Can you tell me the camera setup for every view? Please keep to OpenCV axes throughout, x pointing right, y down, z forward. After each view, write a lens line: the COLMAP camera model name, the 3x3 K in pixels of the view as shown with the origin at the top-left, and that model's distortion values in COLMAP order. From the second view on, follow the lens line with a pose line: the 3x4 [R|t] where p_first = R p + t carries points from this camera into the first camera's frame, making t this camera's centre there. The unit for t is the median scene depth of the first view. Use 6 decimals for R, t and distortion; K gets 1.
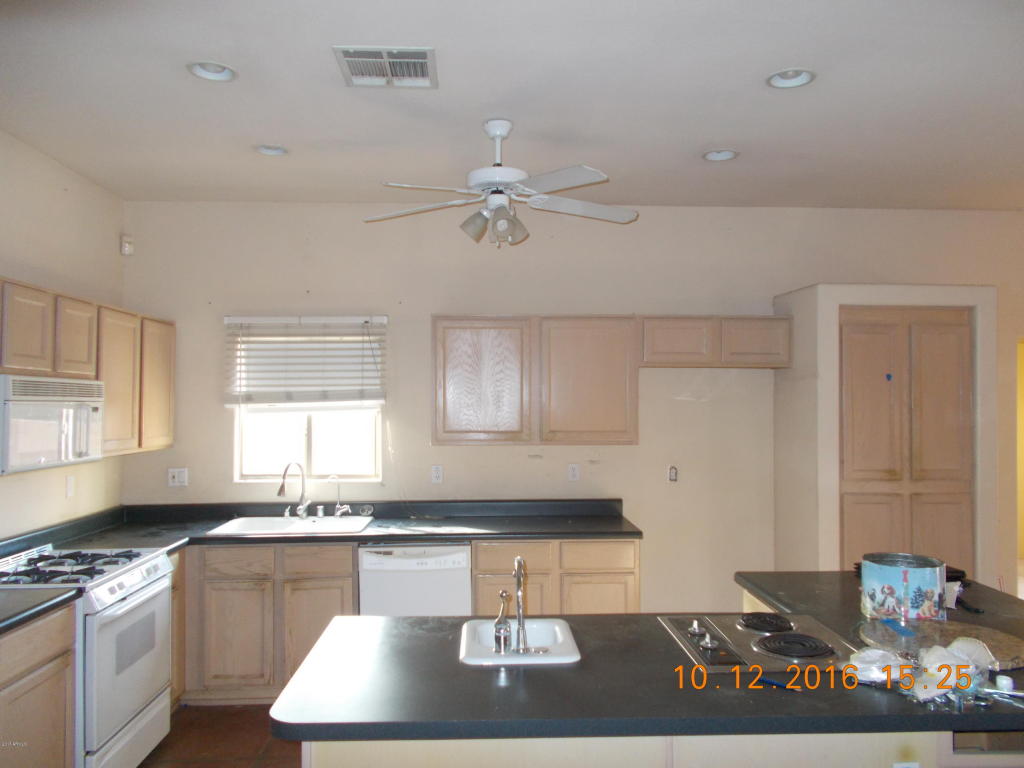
lens RADIAL K [[777.2, 0, 514.1], [0, 777.2, 385.5], [0, 0, 1]] dist [-0.006414, -0.003659]
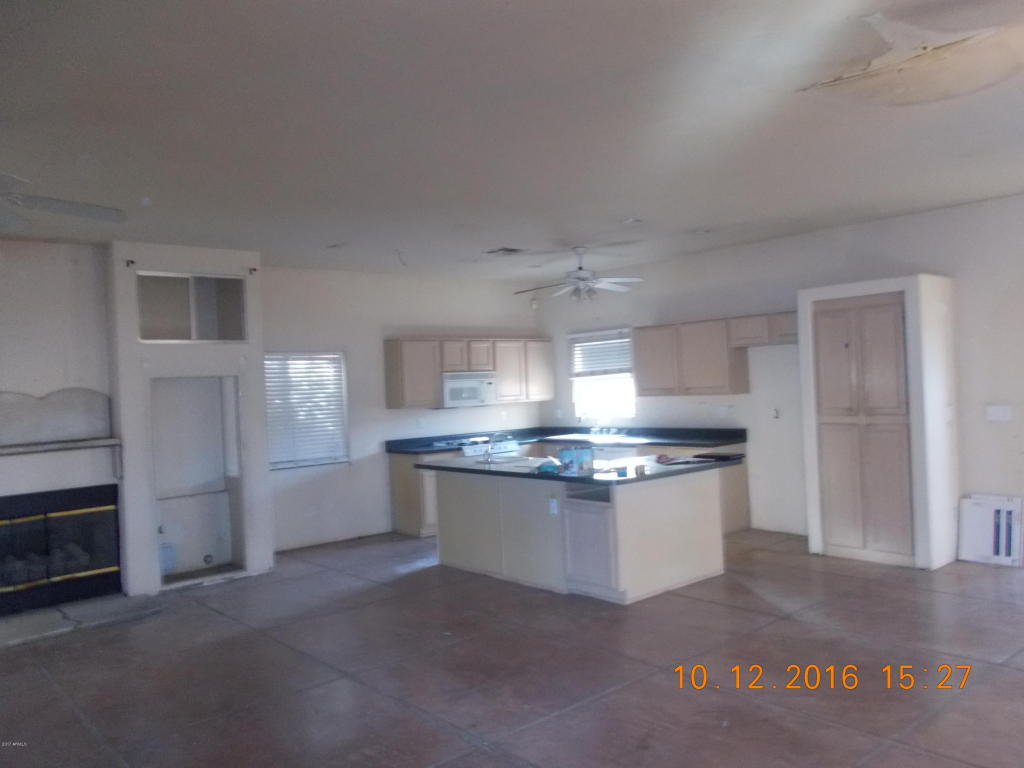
lens RADIAL K [[777.2, 0, 510.3], [0, 777.2, 385.7], [0, 0, 1]] dist [-0.006414, -0.003659]
pose [[0.624348, -0.025924, -0.780716, 1.158029], [0.058180, 0.998216, 0.013381, 0.007963], [0.778977, -0.053777, 0.624743, -0.405138]]
